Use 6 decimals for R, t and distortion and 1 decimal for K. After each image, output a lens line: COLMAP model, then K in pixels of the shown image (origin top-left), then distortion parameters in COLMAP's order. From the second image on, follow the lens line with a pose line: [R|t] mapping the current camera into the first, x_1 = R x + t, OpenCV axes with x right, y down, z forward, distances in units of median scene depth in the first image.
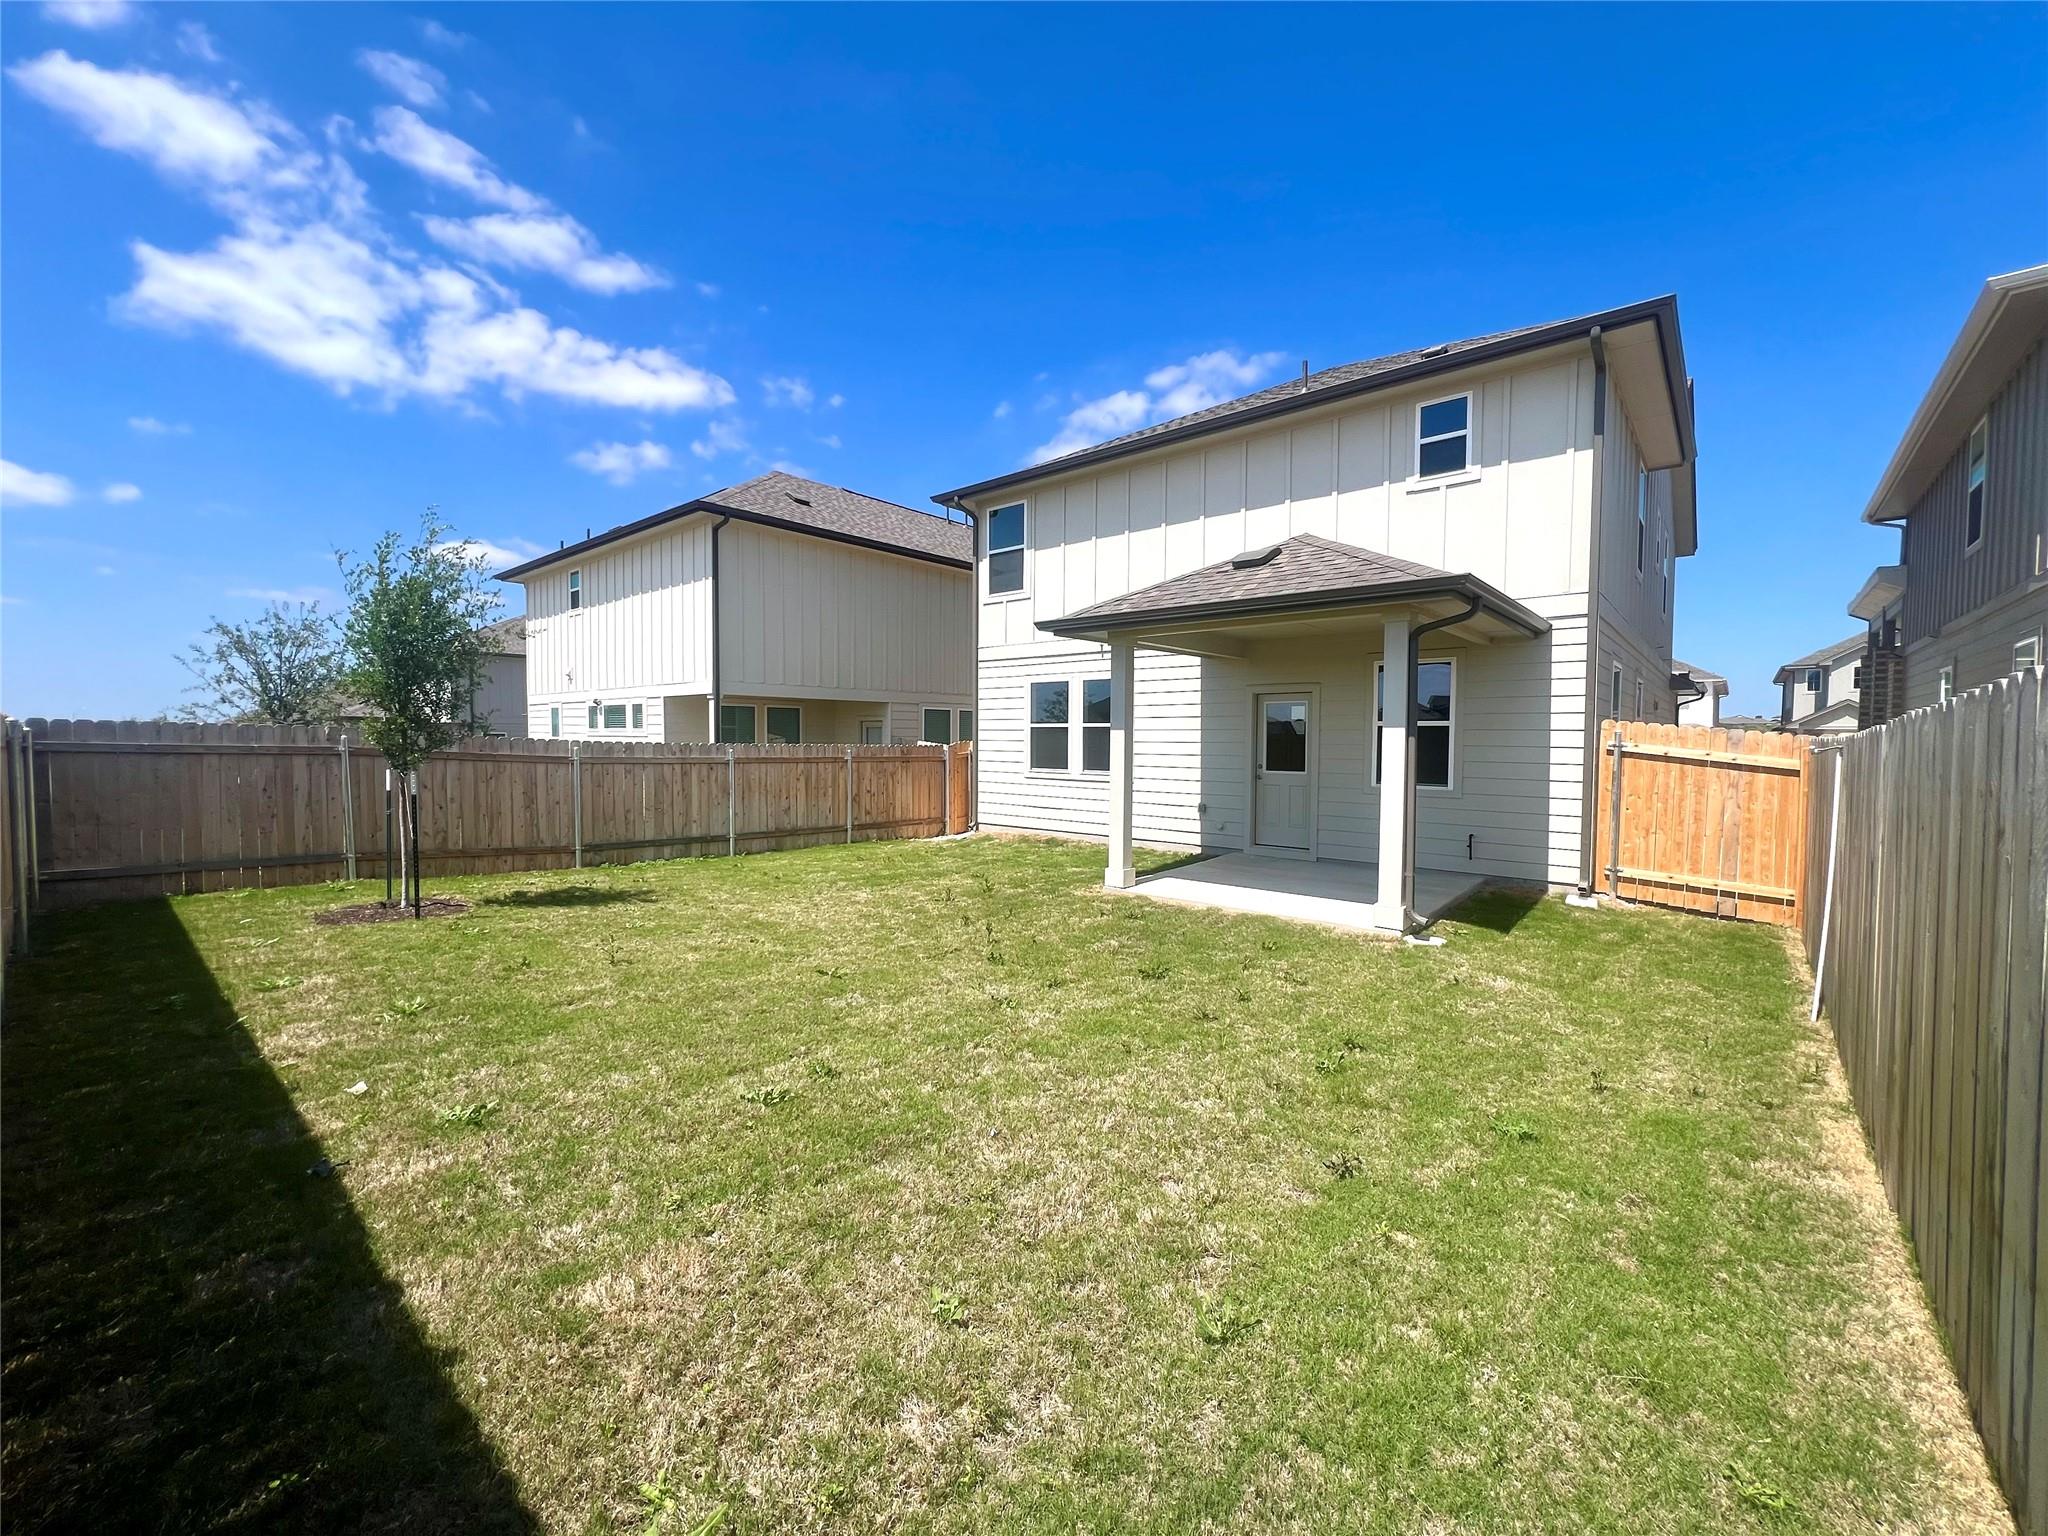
lens RADIAL K [[810.7, 0, 1024.0], [0, 810.7, 768.0], [0, 0, 1]] dist [-0.004027, -0.000402]
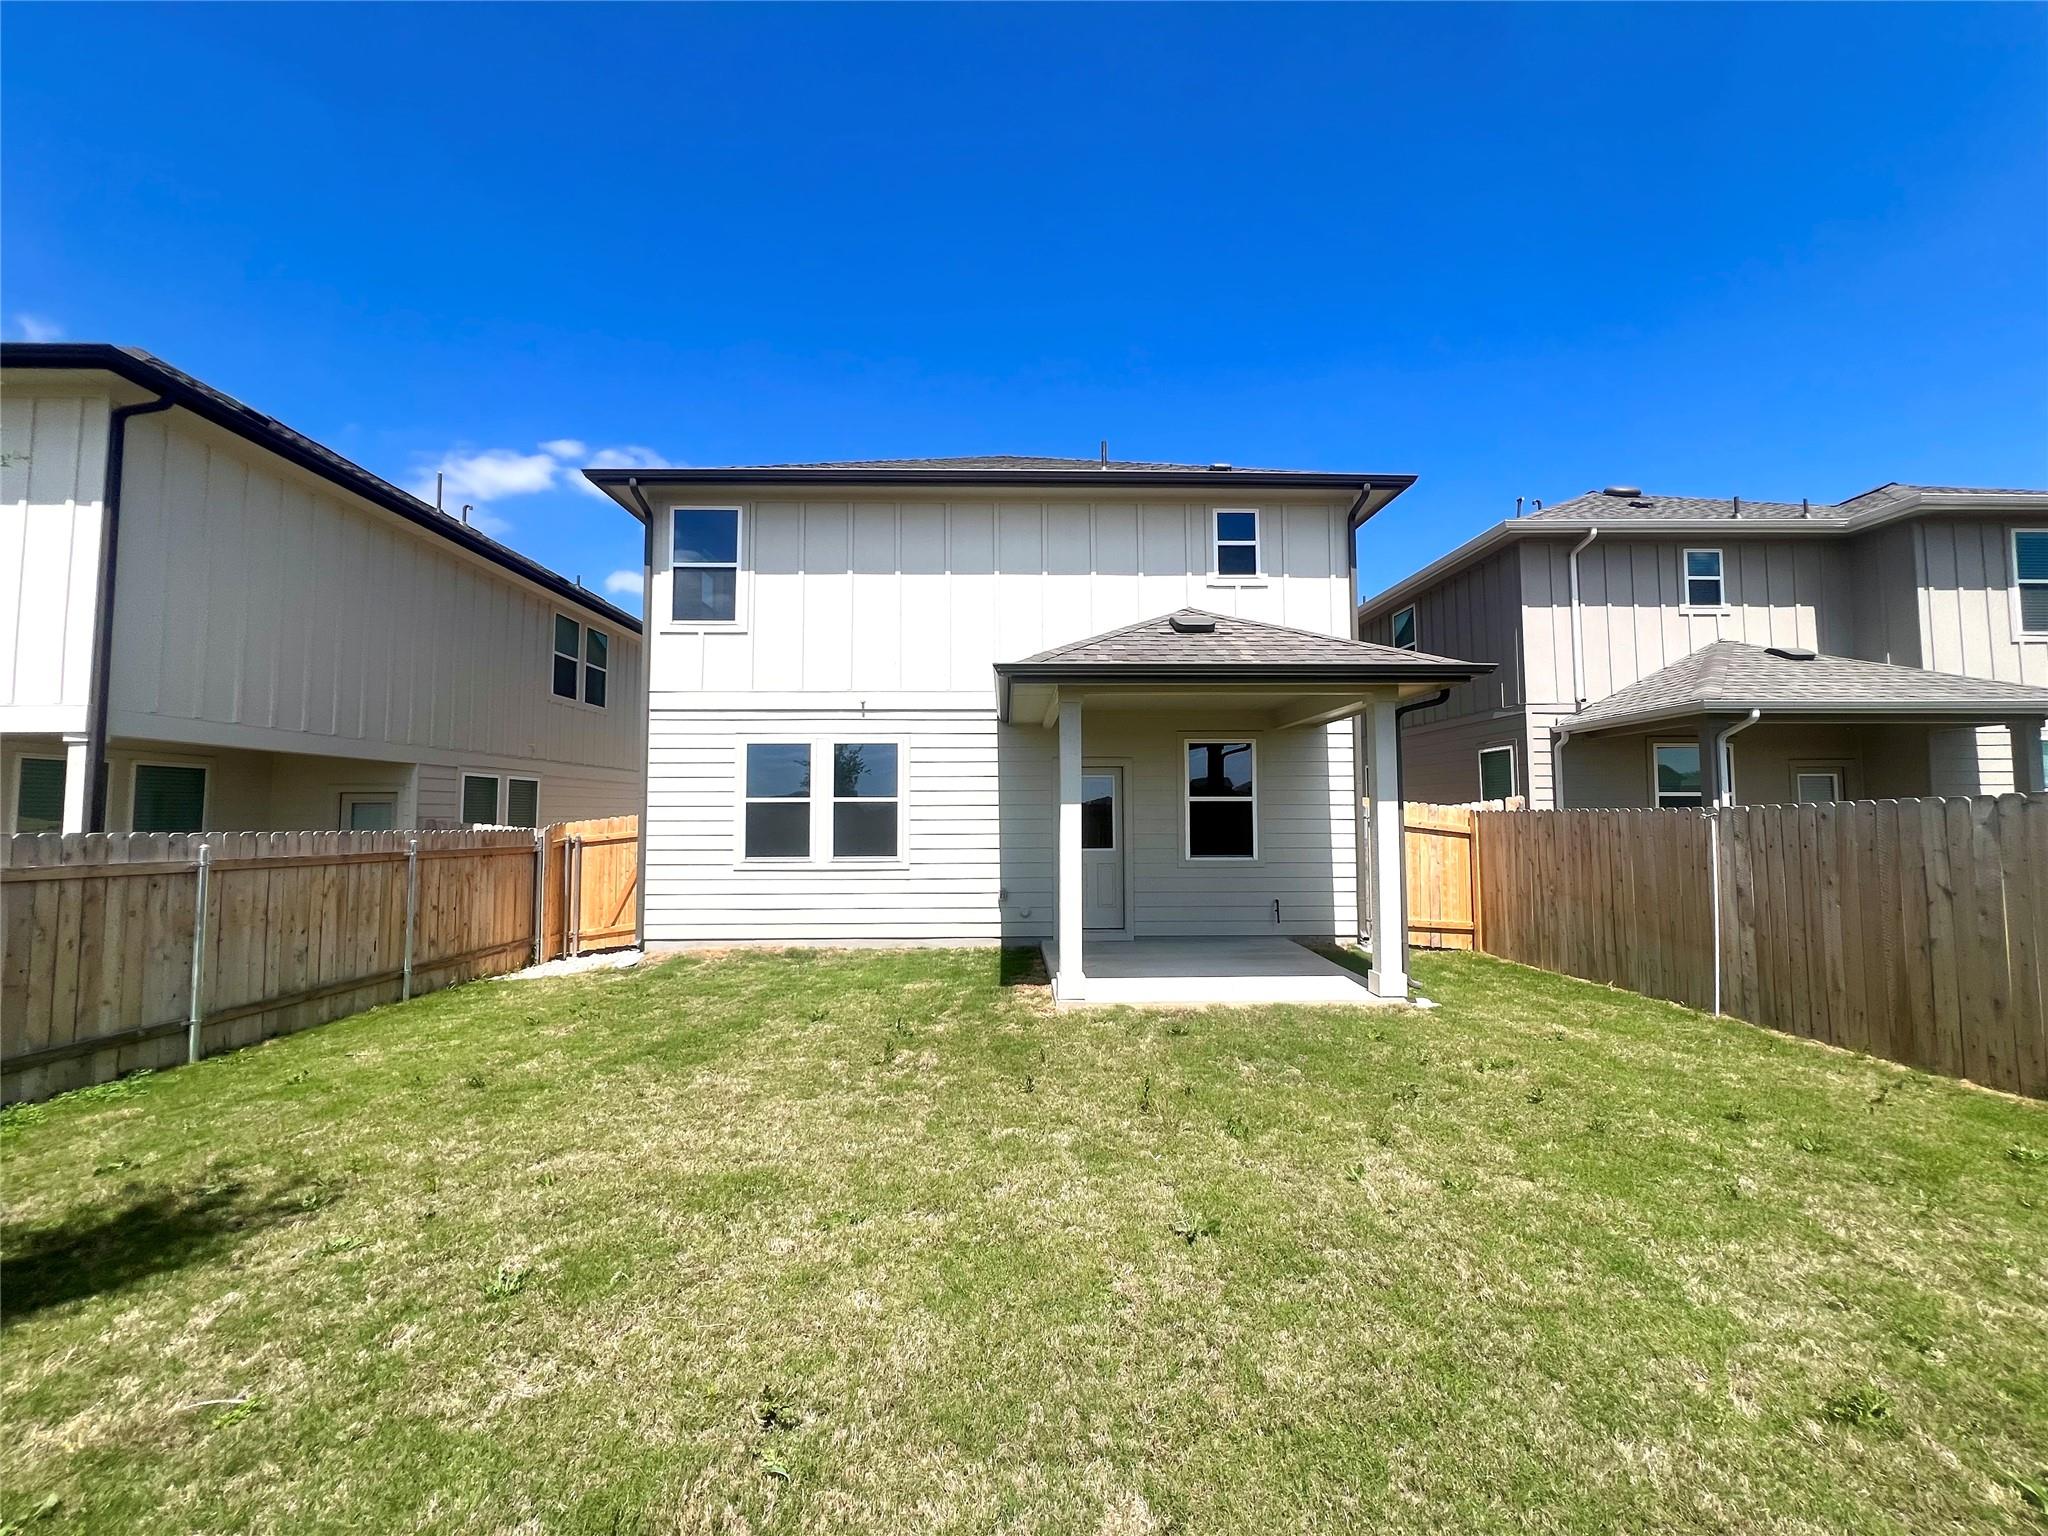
lens RADIAL K [[810.7, 0, 1024.0], [0, 810.7, 768.0], [0, 0, 1]] dist [-0.004027, -0.000402]
pose [[0.742022, 0.031723, 0.669625, -0.304120], [0.034196, 0.995788, -0.085068, -0.009669], [-0.669503, 0.086021, 0.737812, 0.273591]]
